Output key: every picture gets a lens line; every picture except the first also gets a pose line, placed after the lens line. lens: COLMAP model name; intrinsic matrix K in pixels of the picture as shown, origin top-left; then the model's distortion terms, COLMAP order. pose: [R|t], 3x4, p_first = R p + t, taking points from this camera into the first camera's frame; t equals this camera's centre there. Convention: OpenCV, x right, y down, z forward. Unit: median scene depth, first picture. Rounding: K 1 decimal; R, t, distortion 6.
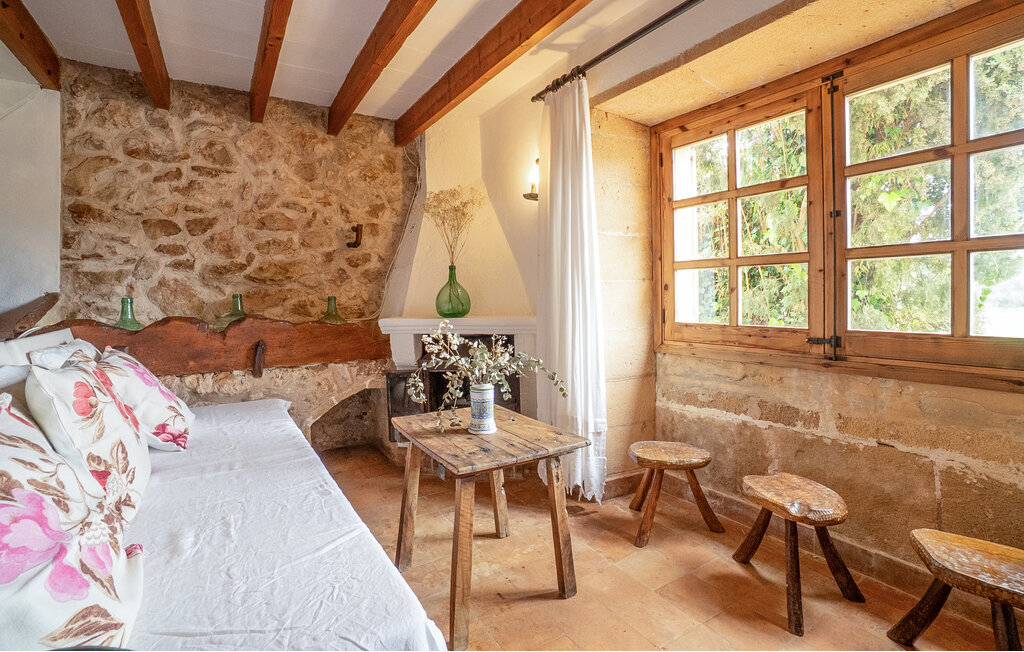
lens RADIAL K [[453.9, 0, 516.3], [0, 453.9, 295.9], [0, 0, 1]] dist [-0.025160, 0.000438]
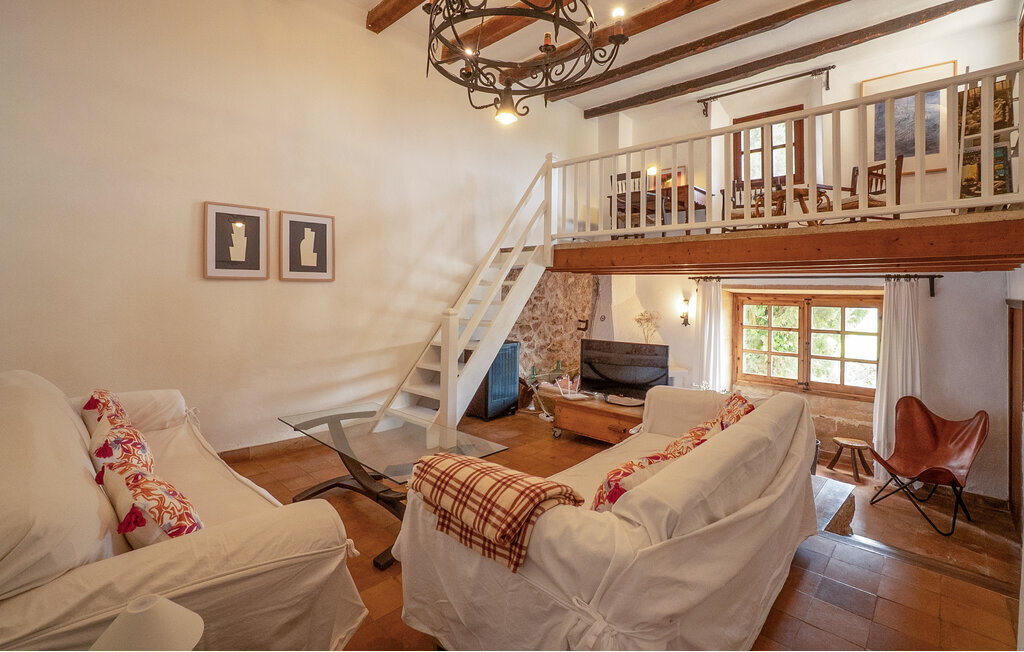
lens RADIAL K [[453.9, 0, 516.3], [0, 453.9, 295.9], [0, 0, 1]] dist [-0.025160, 0.000438]
pose [[0.966520, 0.025705, 0.255299, -1.894285], [-0.028463, 0.999570, 0.007115, -0.436963], [-0.255007, -0.014144, 0.966836, -1.389753]]
